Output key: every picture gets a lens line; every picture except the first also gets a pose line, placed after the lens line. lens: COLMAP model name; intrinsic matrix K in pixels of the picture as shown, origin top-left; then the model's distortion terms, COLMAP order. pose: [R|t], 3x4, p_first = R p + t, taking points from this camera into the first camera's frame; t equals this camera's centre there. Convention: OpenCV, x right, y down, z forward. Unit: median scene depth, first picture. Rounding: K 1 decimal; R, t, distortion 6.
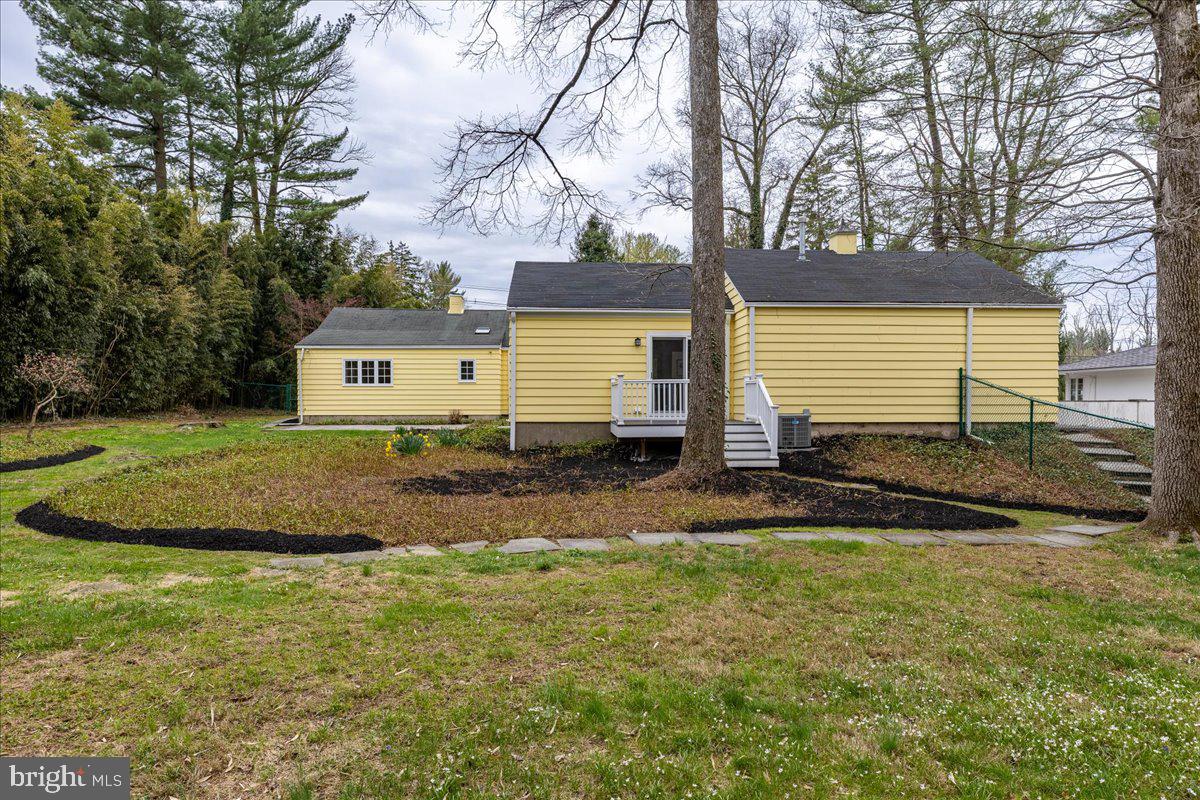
lens RADIAL K [[699.4, 0, 599.5], [0, 699.4, 423.8], [0, 0, 1]] dist [-0.001540, 0.000117]
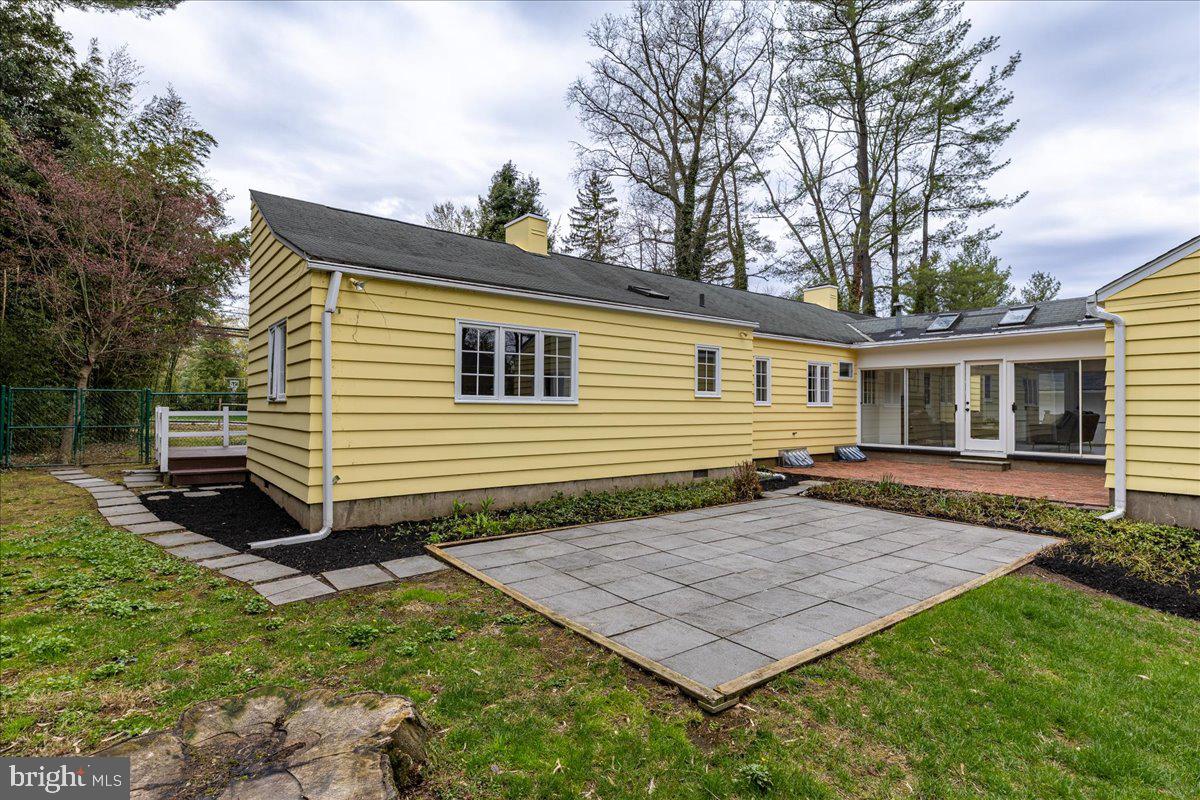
lens RADIAL K [[587.5, 0, 600.5], [0, 587.5, 391.5], [0, 0, 1]] dist [-0.002923, 0.000242]
pose [[0.823331, 0.021629, 0.567149, -0.467529], [0.011367, 0.998445, -0.054578, -0.043059], [-0.567447, 0.051383, 0.821805, 0.730473]]
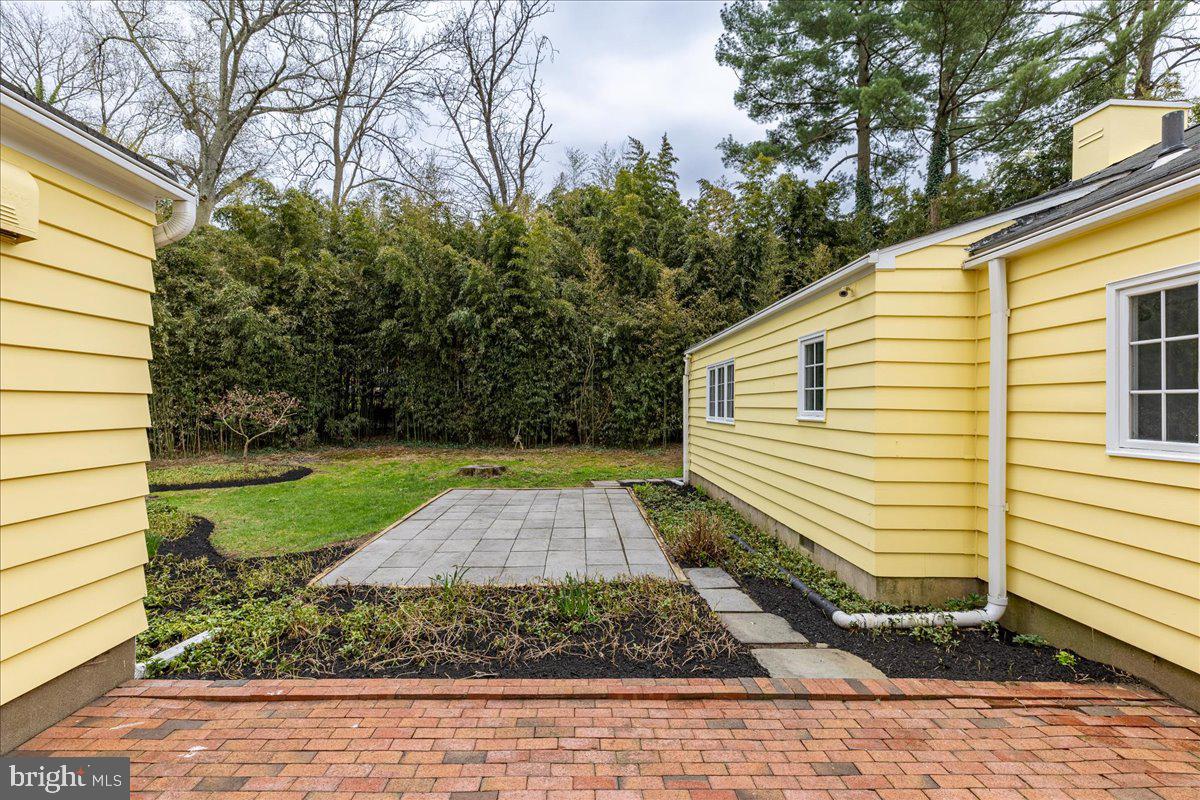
lens RADIAL K [[539.6, 0, 597.2], [0, 539.6, 399.1], [0, 0, 1]] dist [0.002114, 0.000319]
pose [[-0.022639, -0.017301, -0.999594, 0.023270], [-0.084655, 0.996292, -0.015327, -0.056791], [0.996153, 0.084274, -0.024019, 0.928408]]
